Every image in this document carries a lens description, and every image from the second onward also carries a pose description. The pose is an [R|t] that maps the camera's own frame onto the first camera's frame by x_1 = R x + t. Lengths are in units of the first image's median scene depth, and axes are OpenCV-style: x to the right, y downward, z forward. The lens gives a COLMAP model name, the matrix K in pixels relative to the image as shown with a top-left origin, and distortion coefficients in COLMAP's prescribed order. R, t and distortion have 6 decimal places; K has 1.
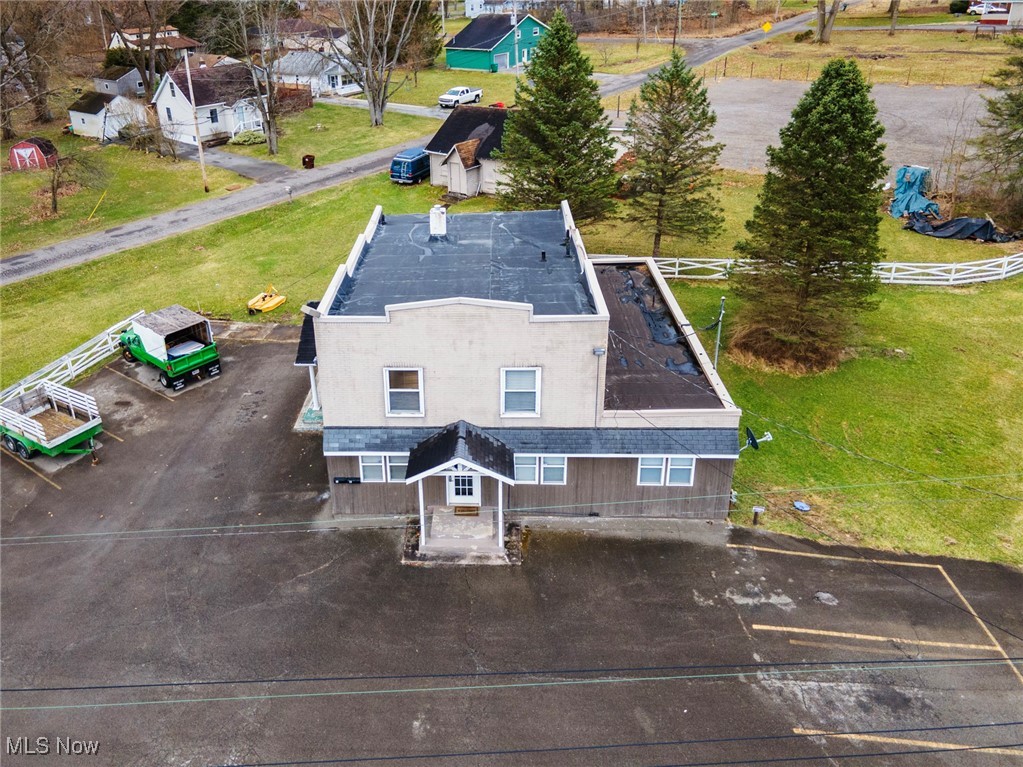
lens RADIAL K [[806.7, 0, 406.3], [0, 806.7, 313.8], [0, 0, 1]] dist [0.040956, 0.009785]
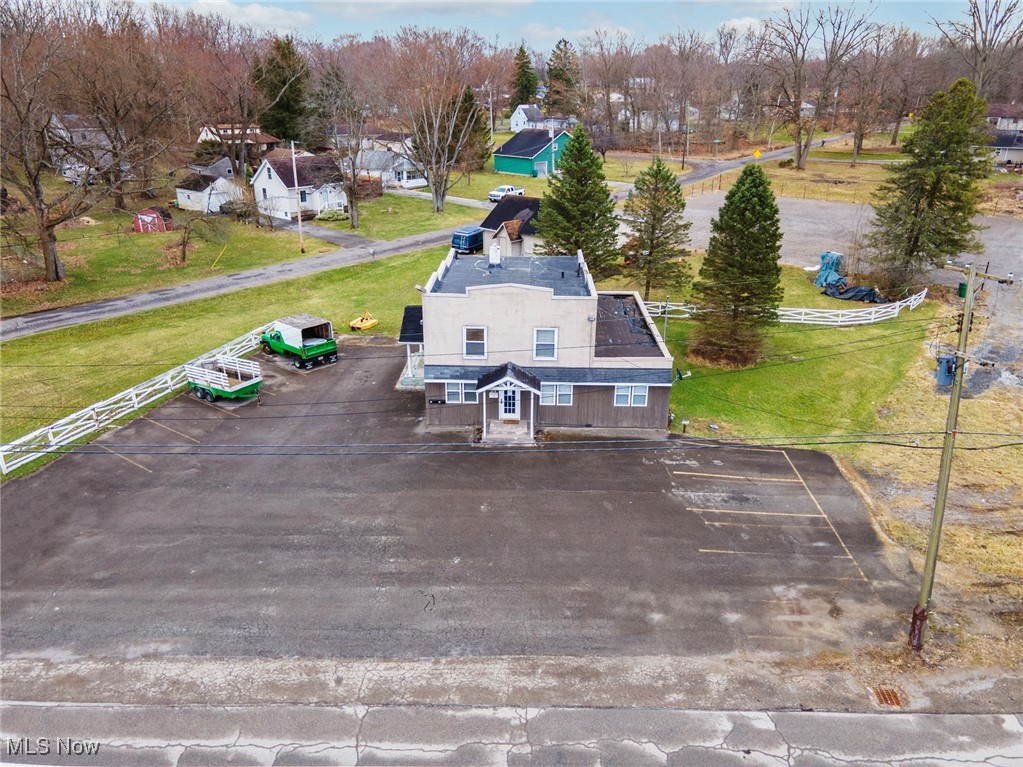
lens RADIAL K [[776.7, 0, 509.2], [0, 776.7, 357.8], [0, 0, 1]] dist [0.036274, -0.004467]
pose [[0.996148, 0.032330, 0.081513, -0.058217], [-0.026643, 0.997197, -0.069915, 0.218925], [-0.083545, 0.067474, 0.994217, -0.534169]]
